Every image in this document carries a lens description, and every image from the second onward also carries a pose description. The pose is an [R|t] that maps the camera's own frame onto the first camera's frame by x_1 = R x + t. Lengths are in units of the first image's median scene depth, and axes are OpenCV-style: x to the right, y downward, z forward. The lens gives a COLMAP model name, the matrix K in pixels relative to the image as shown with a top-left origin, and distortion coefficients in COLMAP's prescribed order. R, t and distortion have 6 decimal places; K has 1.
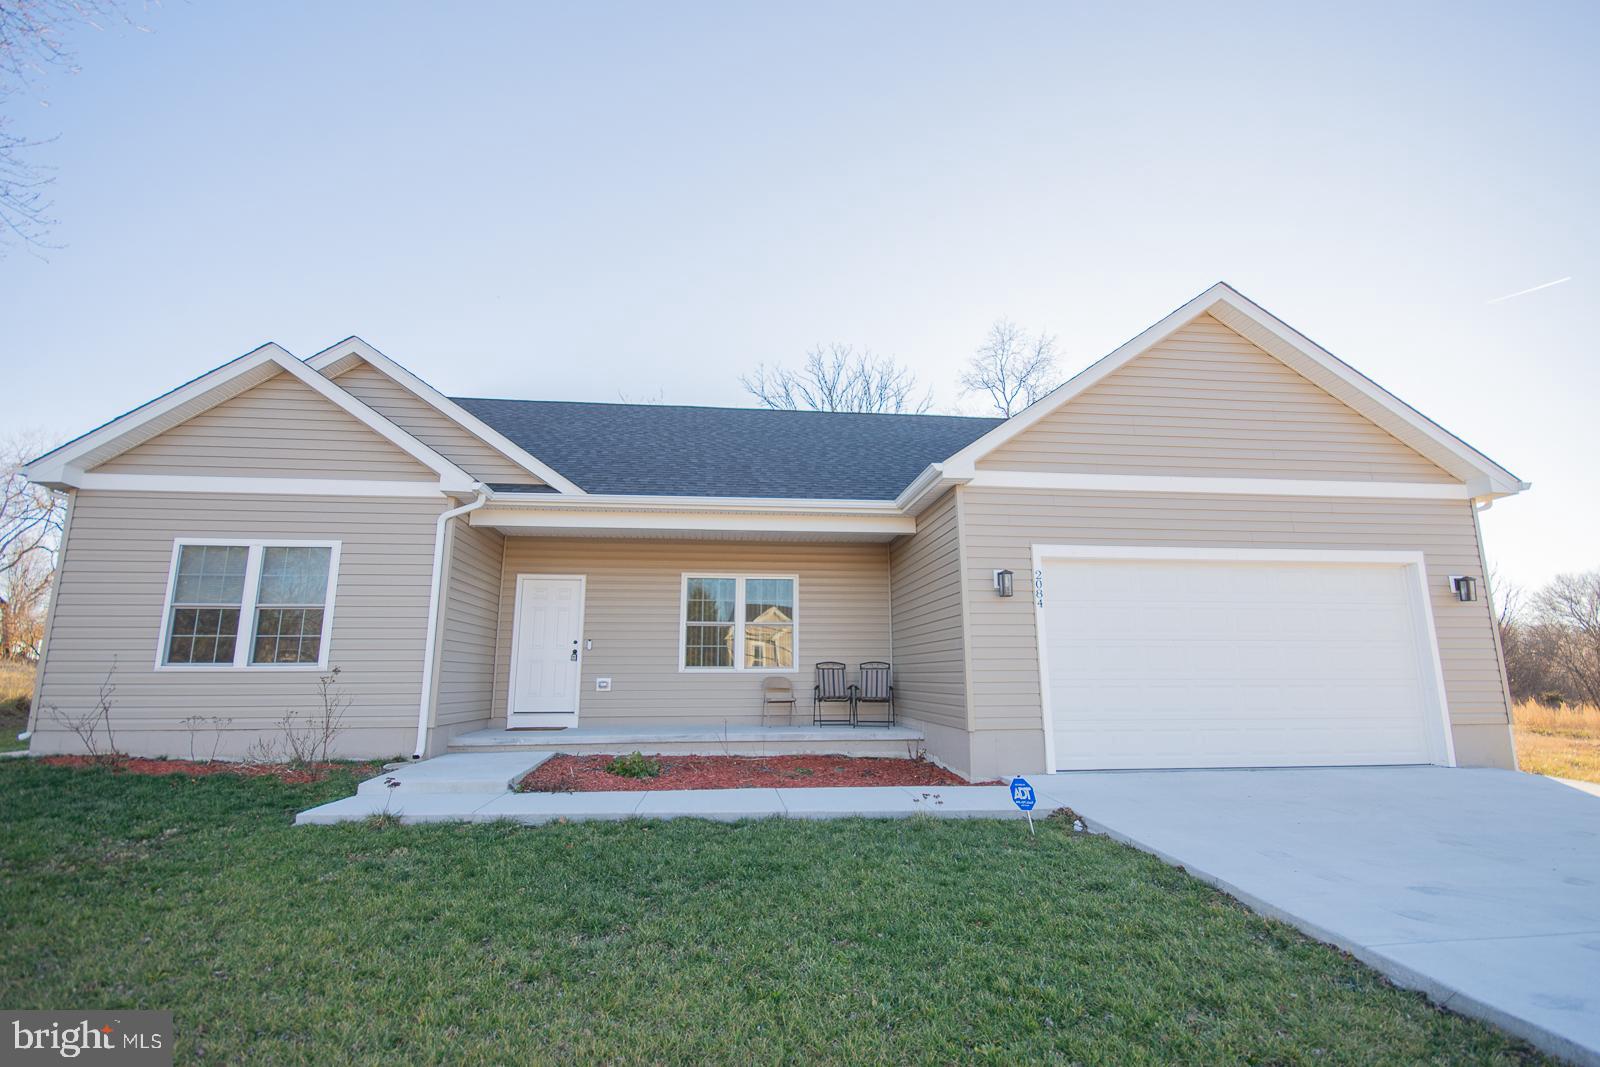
lens RADIAL K [[725.8, 0, 800.0], [0, 725.8, 533.5], [0, 0, 1]] dist [0.017844, -0.014603]
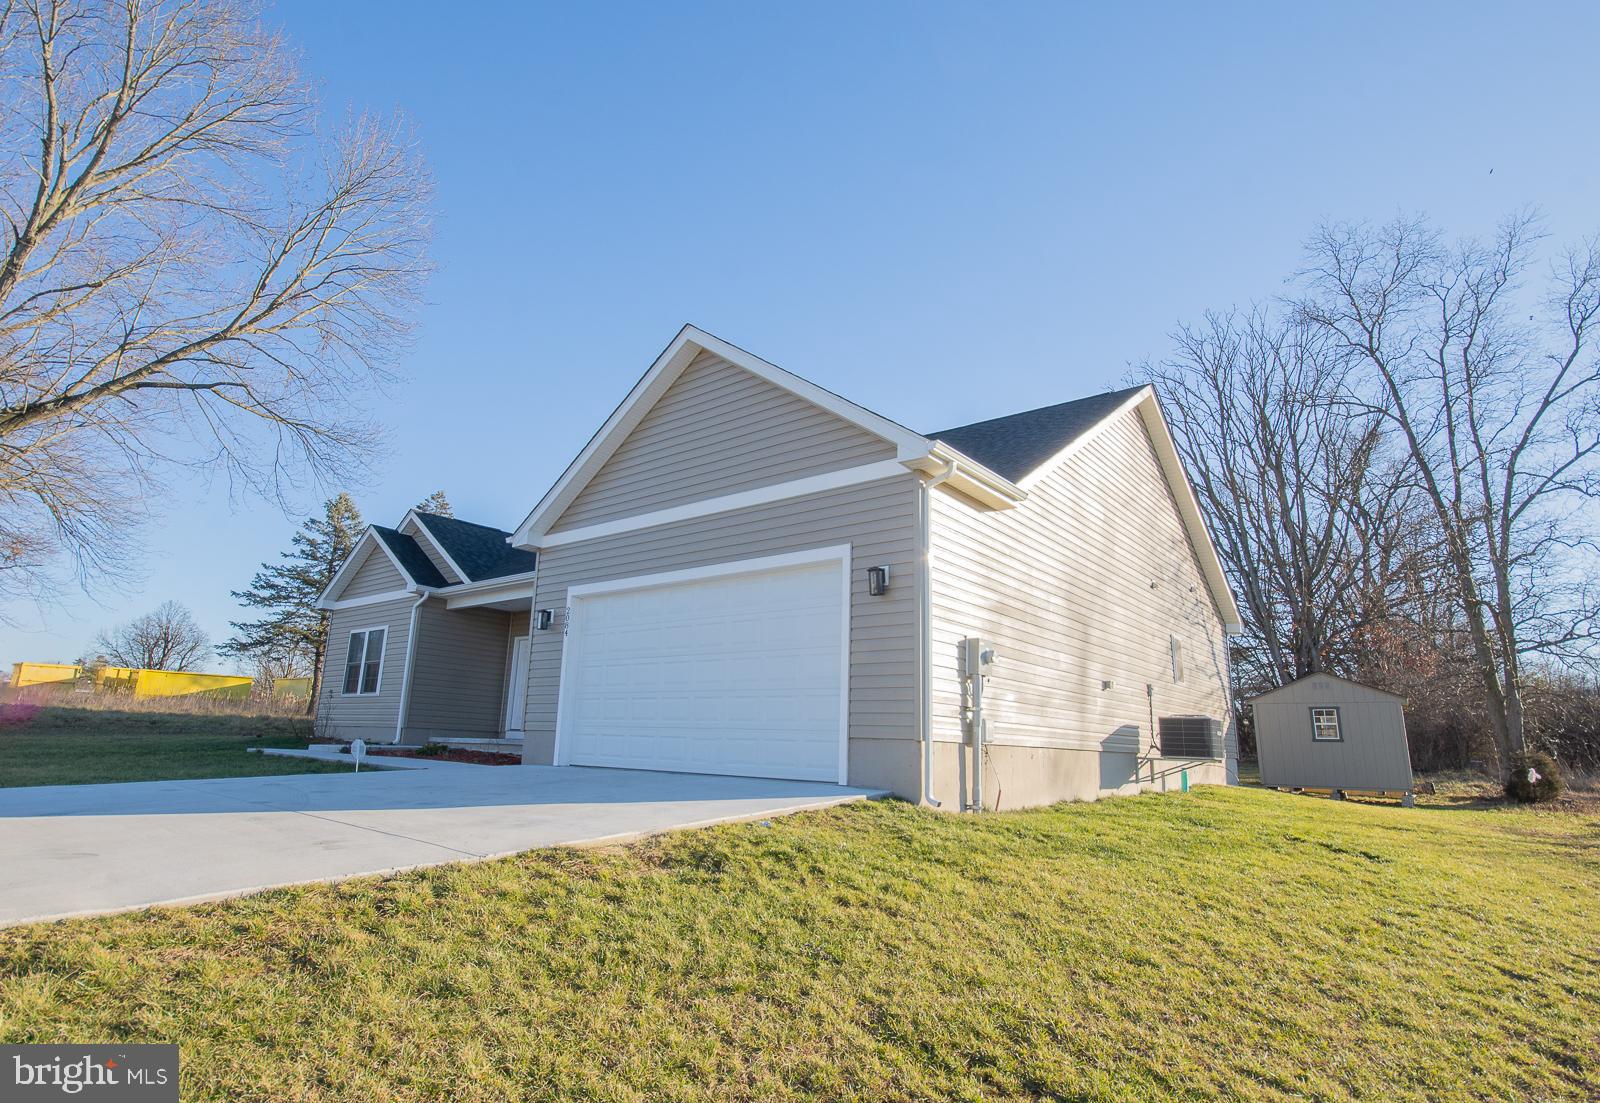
lens RADIAL K [[821.7, 0, 772.6], [0, 821.7, 552.0], [0, 0, 1]] dist [0.021410, -0.022264]
pose [[0.694118, -0.139150, -0.706284, 1.485145], [0.104449, 0.990225, -0.092441, 0.116299], [0.712243, -0.009606, 0.701867, 0.231526]]
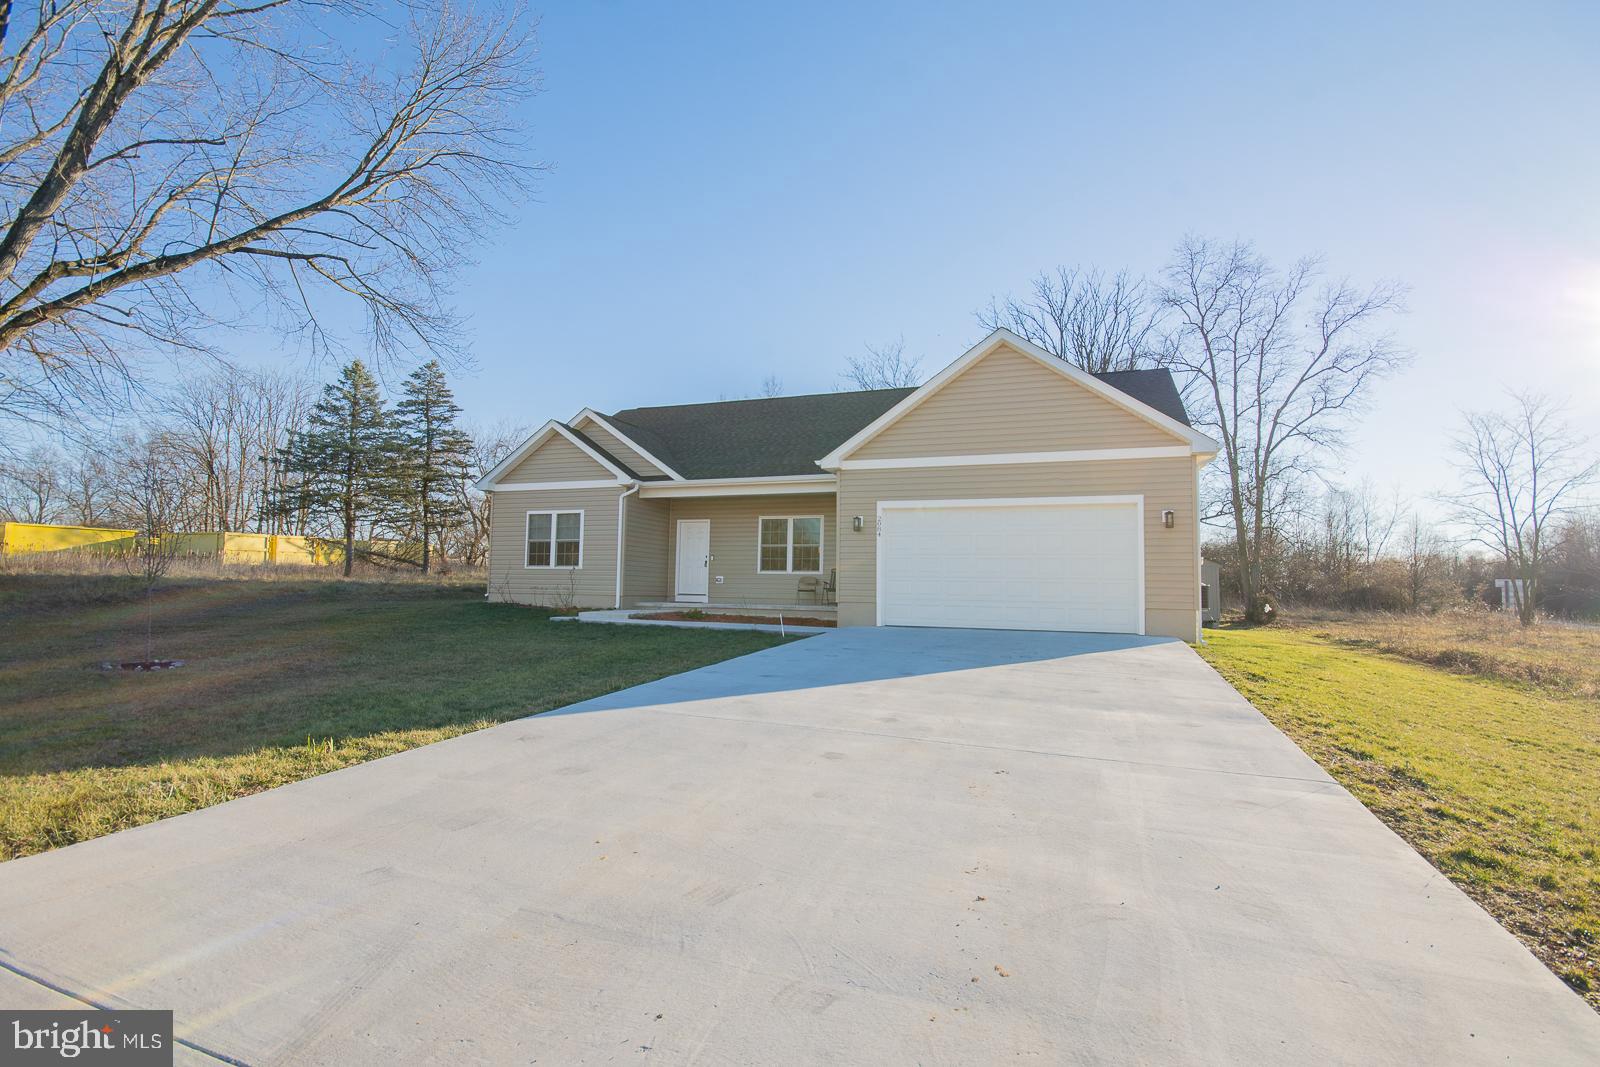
lens RADIAL K [[749.7, 0, 800.0], [0, 749.7, 533.5], [0, 0, 1]] dist [0.013420, -0.016606]
pose [[0.893008, -0.015430, -0.449777, 0.910882], [0.067505, 0.992698, 0.099972, -0.096508], [0.444950, -0.119638, 0.887528, -0.672746]]
